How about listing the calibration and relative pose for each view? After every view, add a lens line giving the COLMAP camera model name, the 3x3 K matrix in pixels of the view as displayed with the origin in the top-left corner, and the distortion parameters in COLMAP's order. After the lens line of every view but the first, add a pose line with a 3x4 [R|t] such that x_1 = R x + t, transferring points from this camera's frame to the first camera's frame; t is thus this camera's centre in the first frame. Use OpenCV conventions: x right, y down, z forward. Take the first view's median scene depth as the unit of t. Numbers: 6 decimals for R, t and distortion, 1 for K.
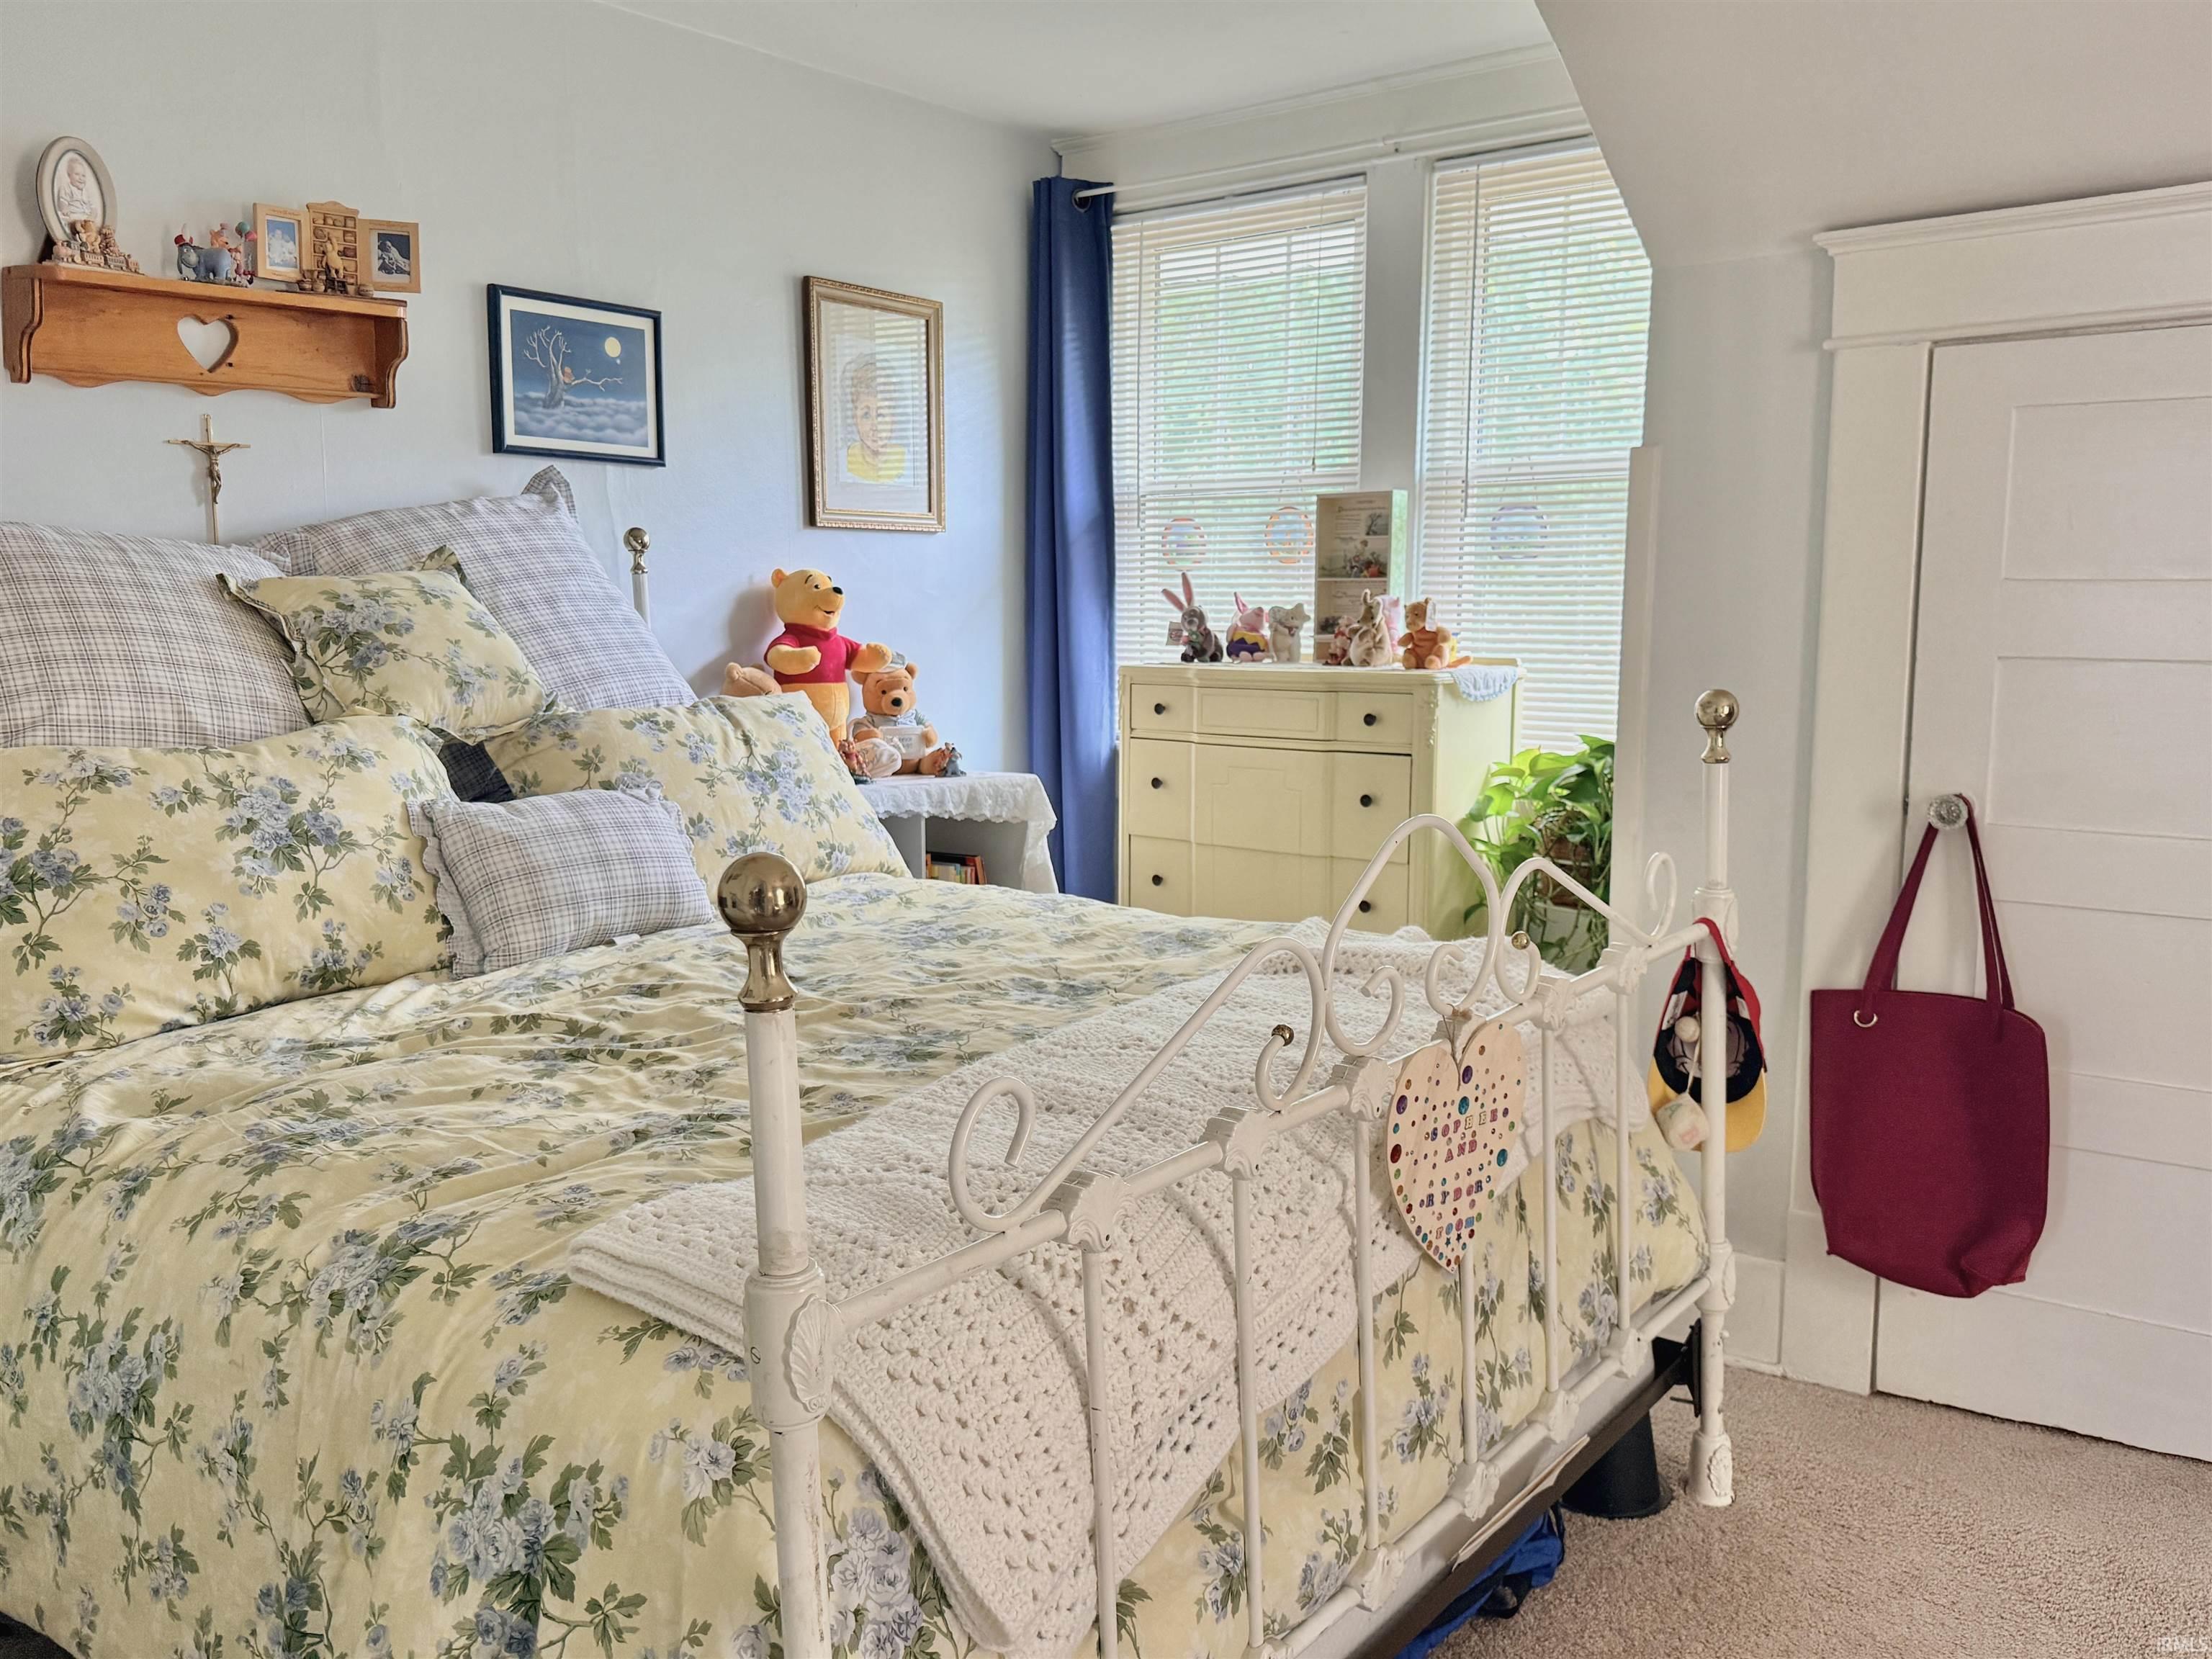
lens RADIAL K [[1768.9, 0, 1106.0], [0, 1768.9, 829.5], [0, 0, 1]] dist [0.121870, -0.242731]
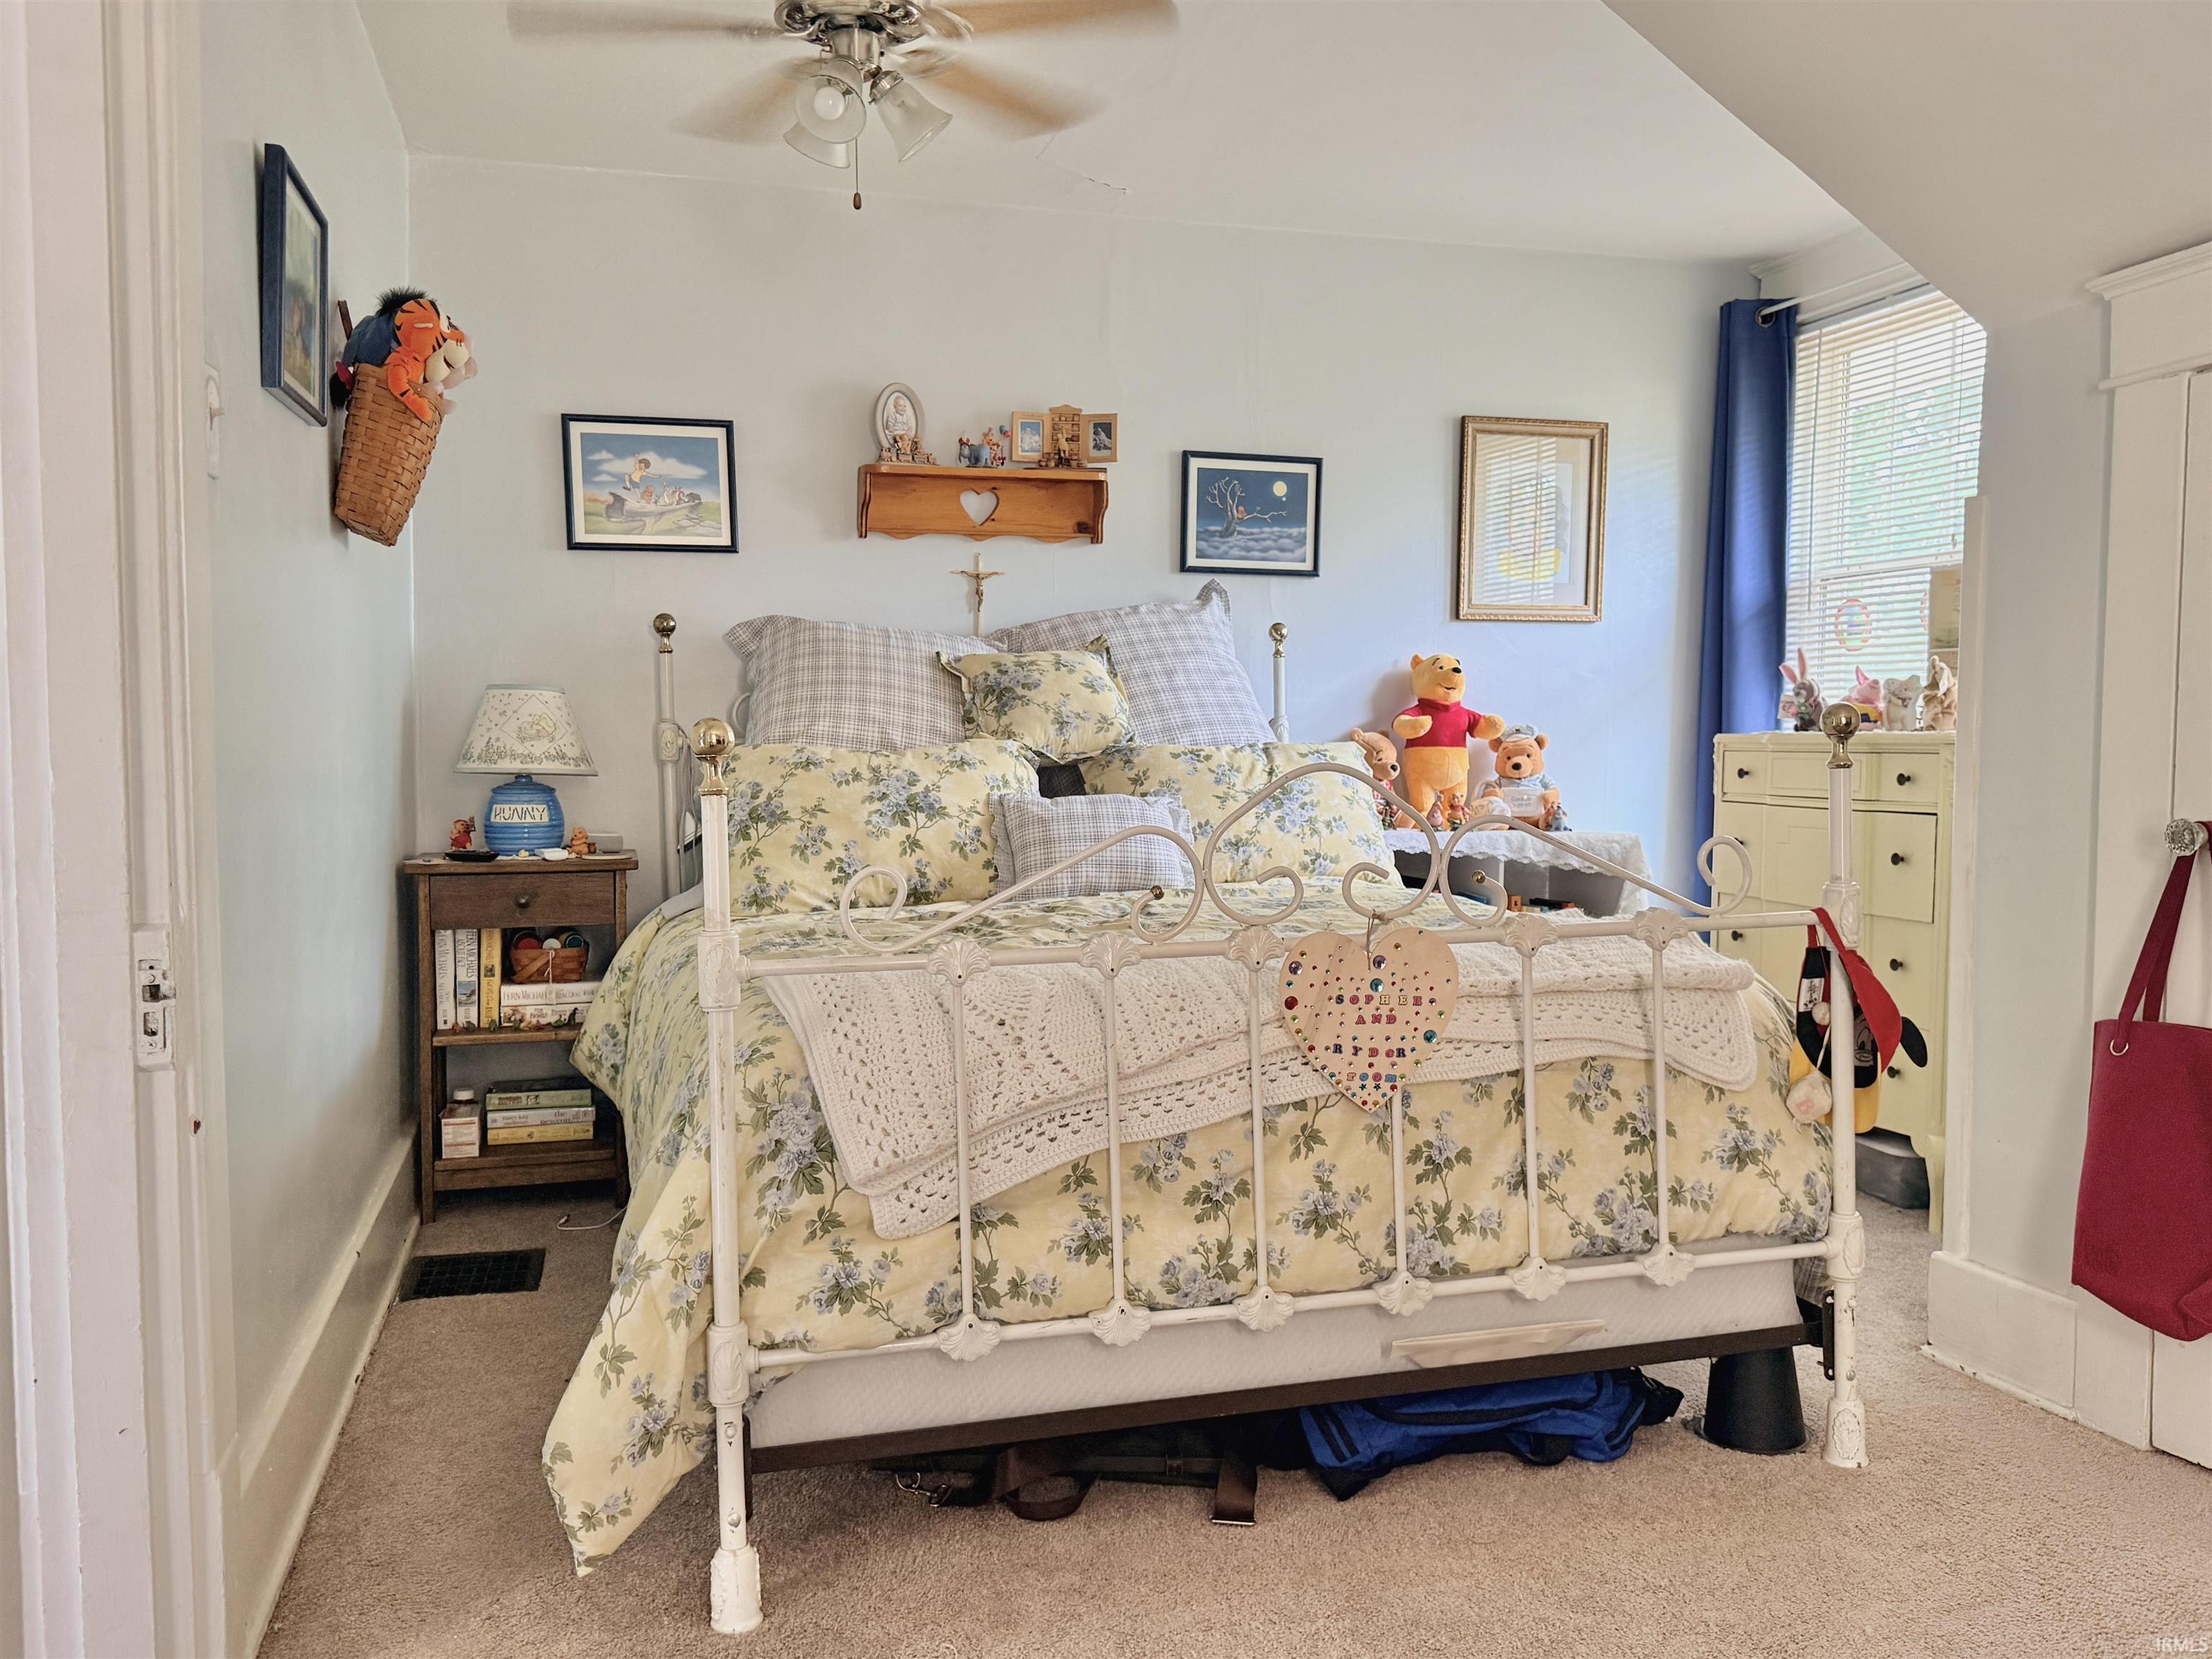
lens RADIAL K [[1766.2, 0, 1102.6], [0, 1766.2, 840.0], [0, 0, 1]] dist [0.144601, -0.247019]
pose [[0.801821, 0.037666, -0.596376, 0.518479], [-0.083751, 0.995244, -0.049744, 0.081124], [0.591666, 0.089833, 0.801162, -0.128545]]
